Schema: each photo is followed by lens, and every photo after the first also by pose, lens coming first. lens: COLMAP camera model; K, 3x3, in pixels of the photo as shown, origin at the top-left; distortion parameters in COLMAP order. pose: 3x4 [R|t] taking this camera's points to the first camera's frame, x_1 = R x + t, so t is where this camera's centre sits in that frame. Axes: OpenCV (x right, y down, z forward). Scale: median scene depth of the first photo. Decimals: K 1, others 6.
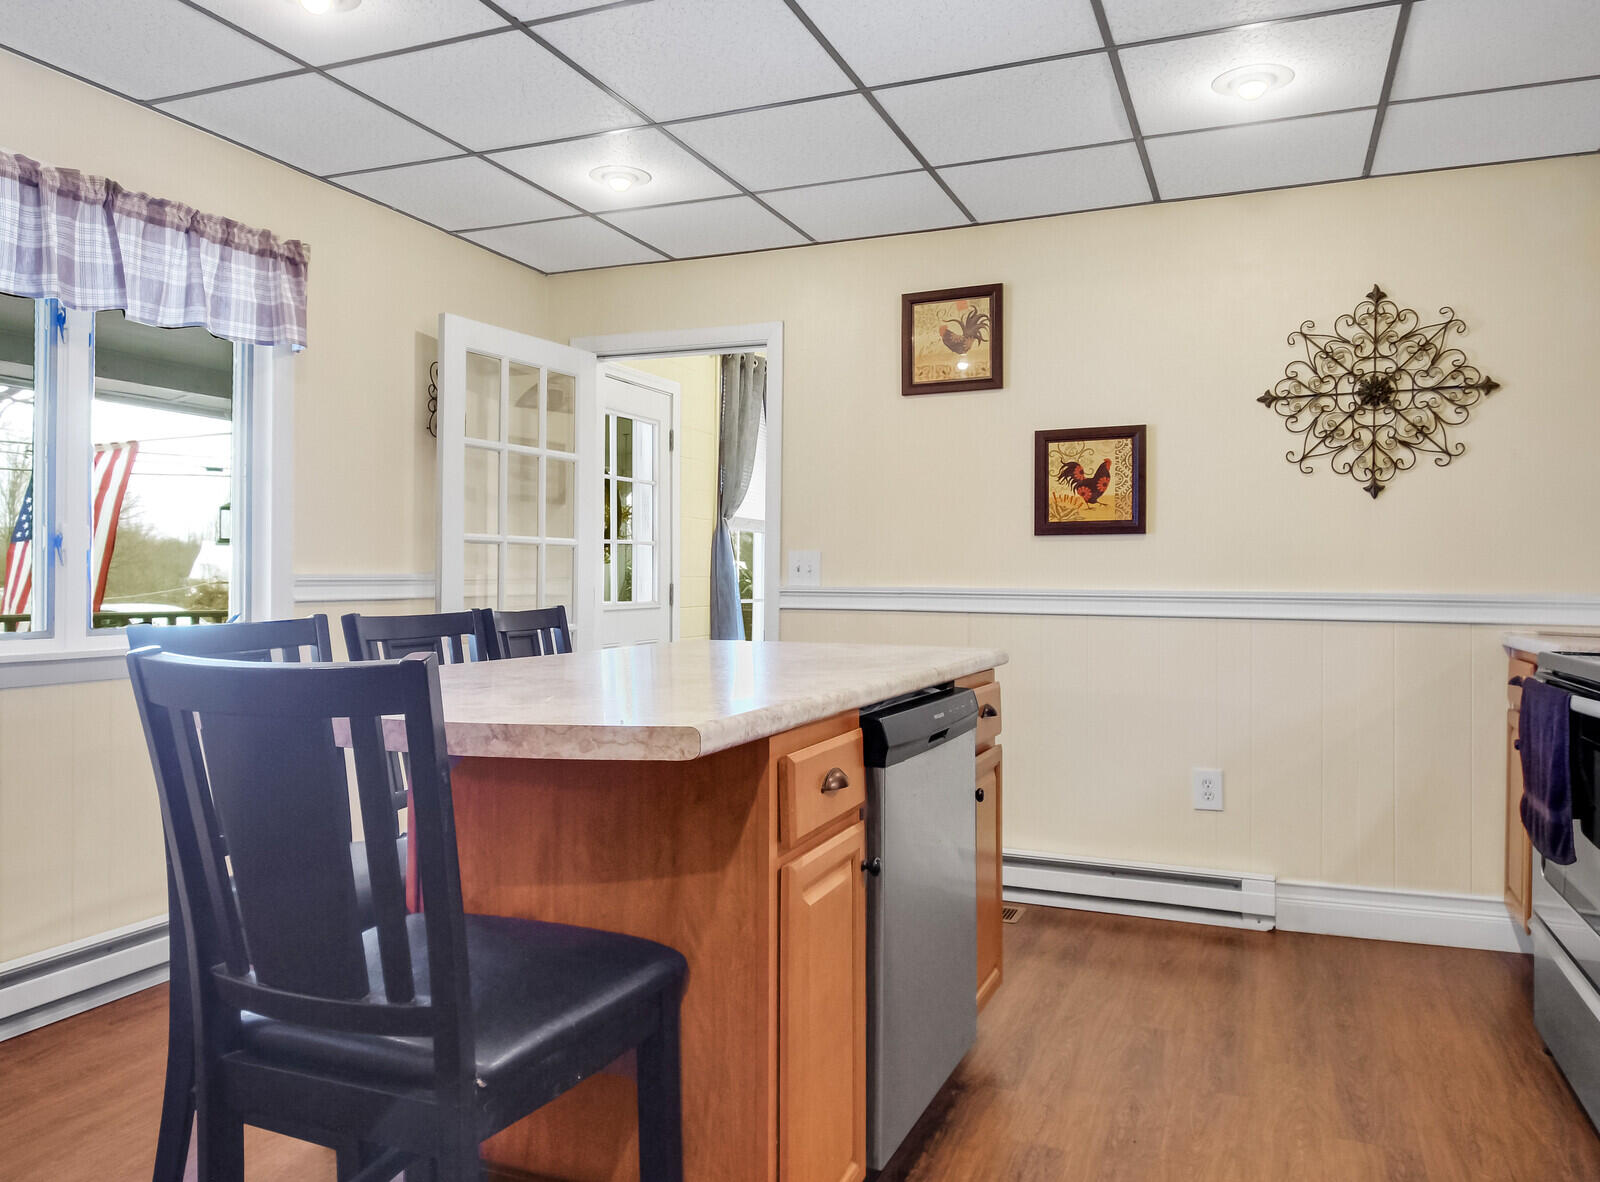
lens RADIAL K [[1138.6, 0, 788.5], [0, 1138.6, 586.3], [0, 0, 1]] dist [0.006325, -0.018877]
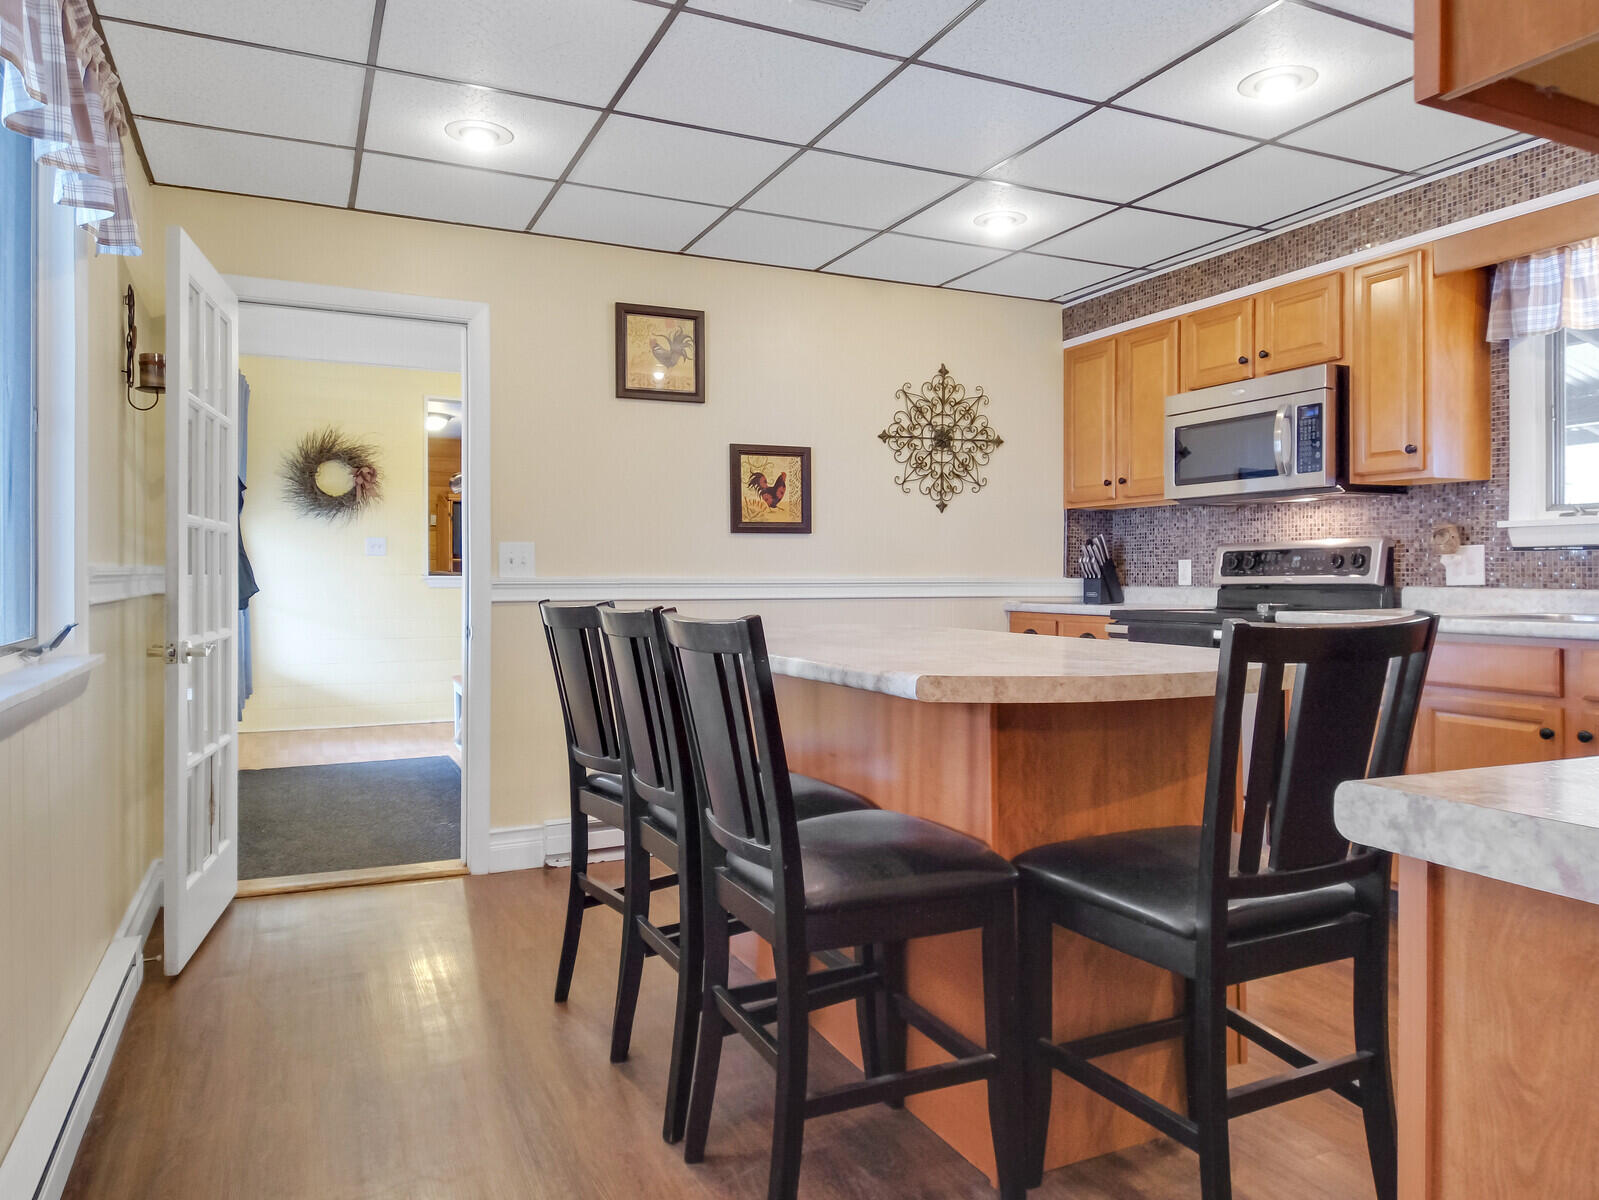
lens RADIAL K [[1139.3, 0, 800.7], [0, 1139.3, 584.6], [0, 0, 1]] dist [0.036415, -0.043413]
pose [[0.626078, -0.015887, 0.779598, -0.712687], [0.013971, 0.999860, 0.009156, -0.001616], [-0.779635, 0.005159, 0.626213, 0.231576]]
